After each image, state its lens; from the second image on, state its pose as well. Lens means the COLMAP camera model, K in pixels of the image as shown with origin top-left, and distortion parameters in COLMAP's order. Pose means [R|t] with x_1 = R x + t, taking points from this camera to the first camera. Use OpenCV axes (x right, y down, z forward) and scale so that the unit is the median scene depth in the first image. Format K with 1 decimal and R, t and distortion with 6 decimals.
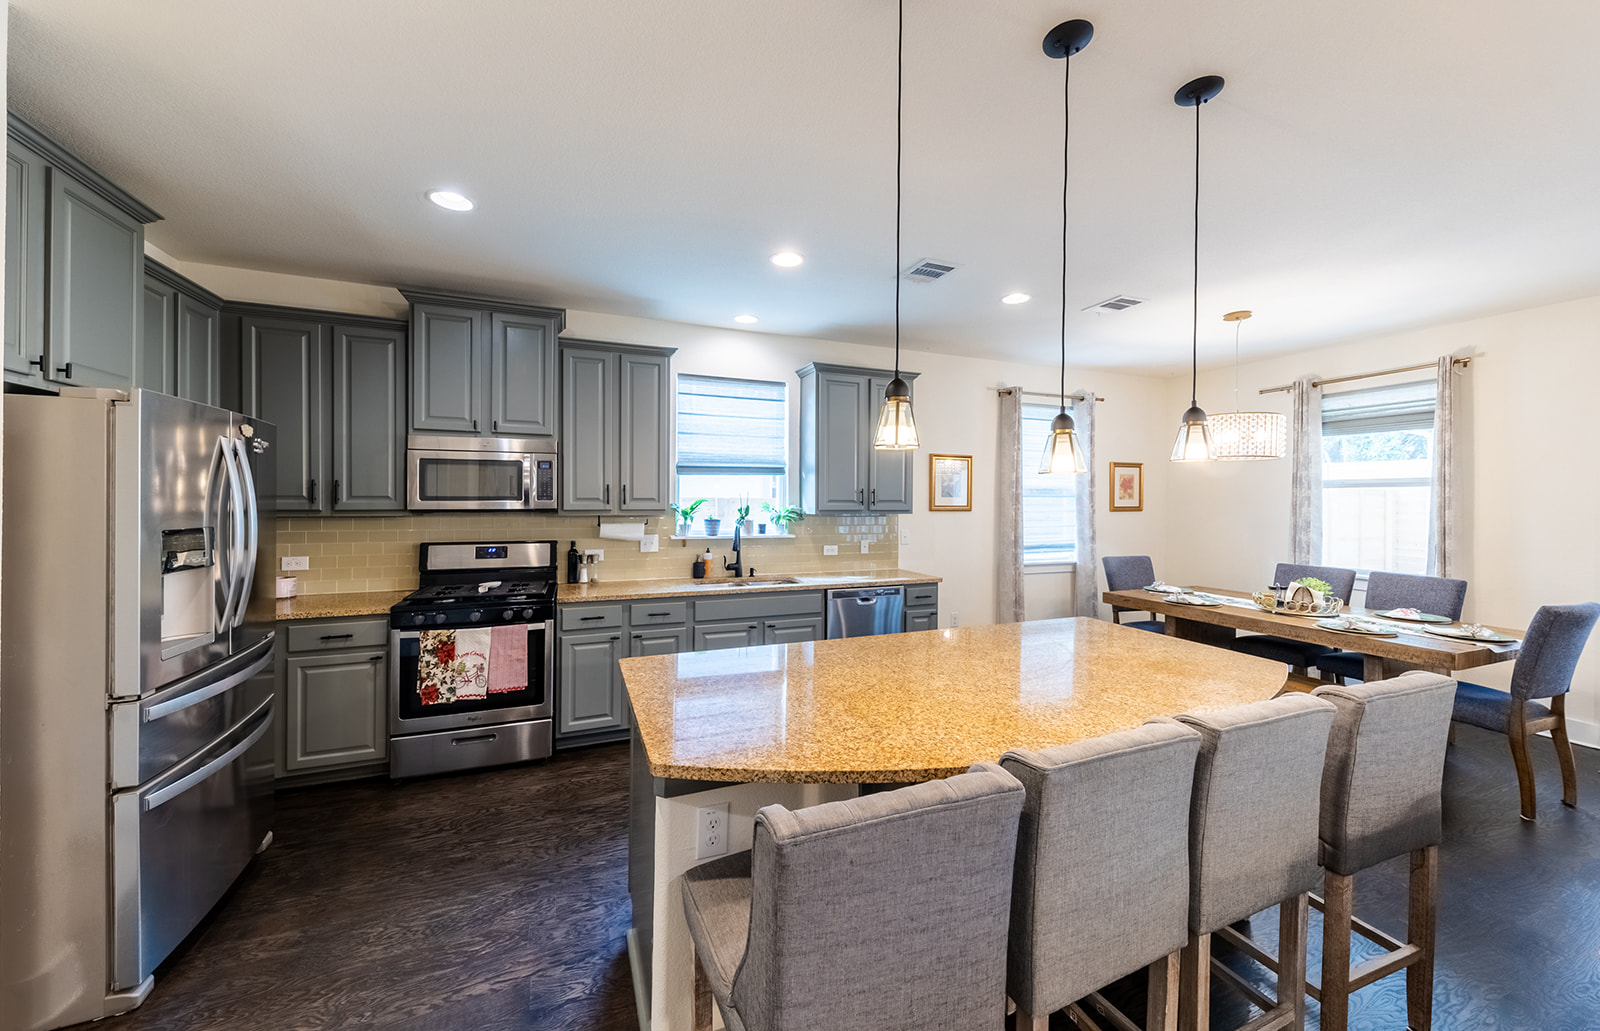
lens RADIAL K [[574.3, 0, 797.4], [0, 574.3, 505.5], [0, 0, 1]] dist [-0.000175, -0.000005]
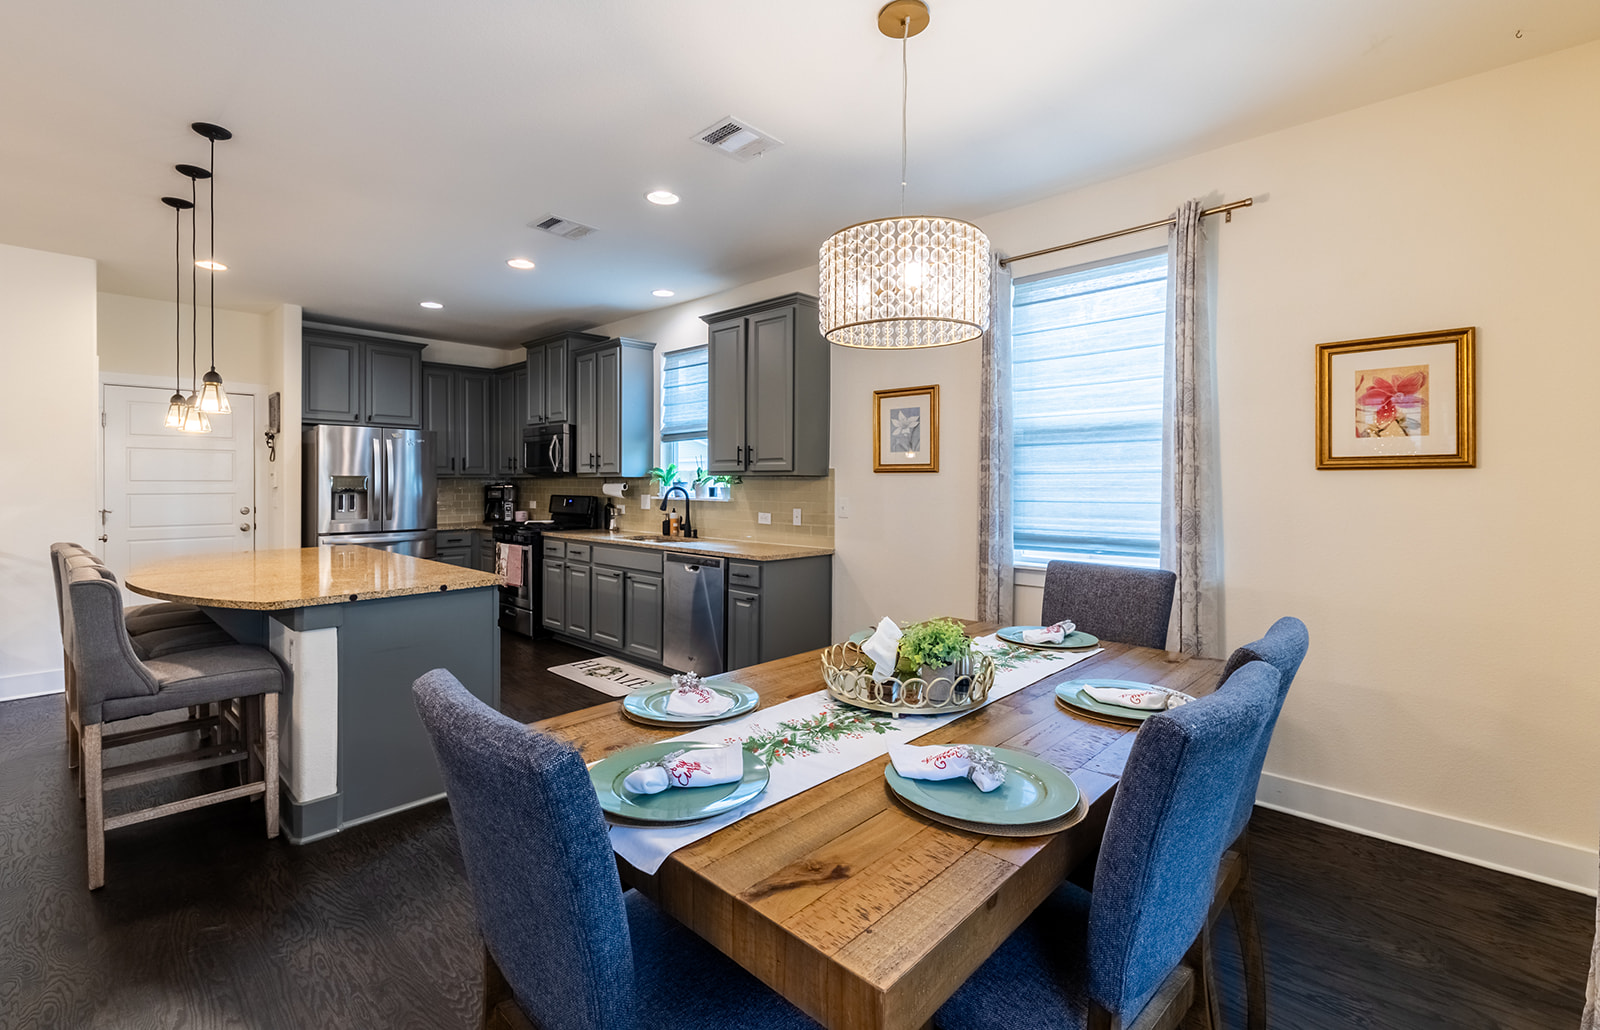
lens RADIAL K [[692.1, 0, 798.8], [0, 692.1, 484.7], [0, 0, 1]] dist [-0.000186, -0.000029]
pose [[0.423058, -0.003256, -0.906097, 1.130842], [-0.007513, 0.999947, -0.007101, 0.036659], [0.906072, 0.009812, 0.423010, 0.652314]]
